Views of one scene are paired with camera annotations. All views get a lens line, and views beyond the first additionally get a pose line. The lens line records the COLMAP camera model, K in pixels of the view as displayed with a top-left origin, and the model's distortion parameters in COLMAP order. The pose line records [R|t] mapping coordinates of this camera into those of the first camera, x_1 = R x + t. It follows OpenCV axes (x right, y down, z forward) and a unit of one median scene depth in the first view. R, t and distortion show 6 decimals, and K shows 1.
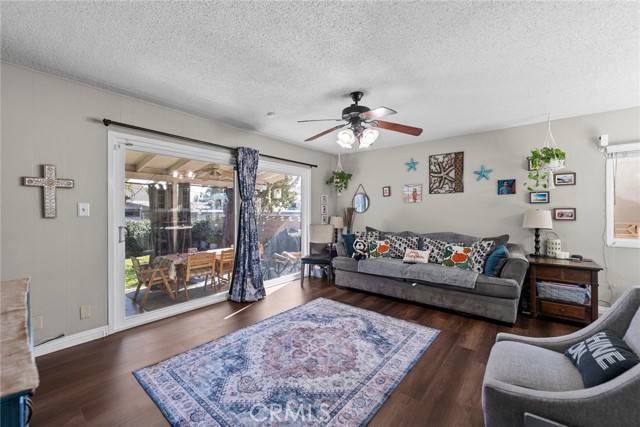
lens RADIAL K [[261.6, 0, 319.4], [0, 261.6, 209.1], [0, 0, 1]] dist [-0.000186, -0.000090]
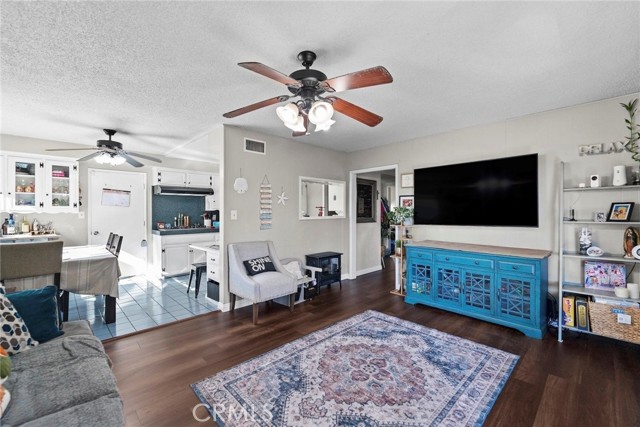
lens RADIAL K [[261.6, 0, 319.4], [0, 261.6, 209.1], [0, 0, 1]] dist [-0.000186, -0.000090]
pose [[-0.993536, 0.000628, 0.113520, 0.033787], [-0.000202, 0.999973, -0.007297, -0.017754], [-0.113521, -0.007273, -0.993509, 1.957754]]
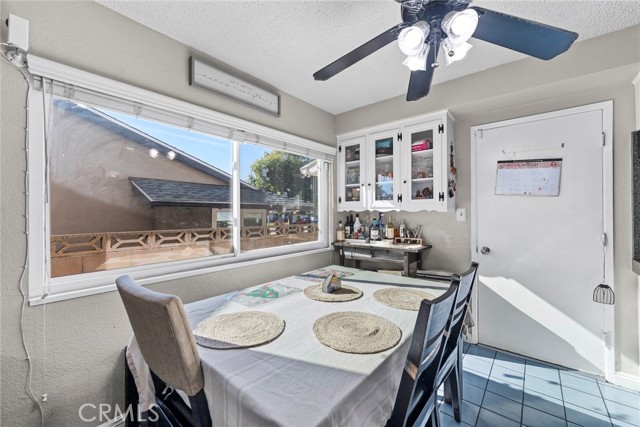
lens RADIAL K [[258.6, 0, 314.7], [0, 258.6, 214.3], [0, 0, 1]] dist [0.011065, -0.000013]
pose [[0.025493, -0.005345, 0.999661, 0.963031], [0.001966, 0.999984, 0.005297, 0.003905], [-0.999673, 0.001830, 0.025503, 0.751106]]
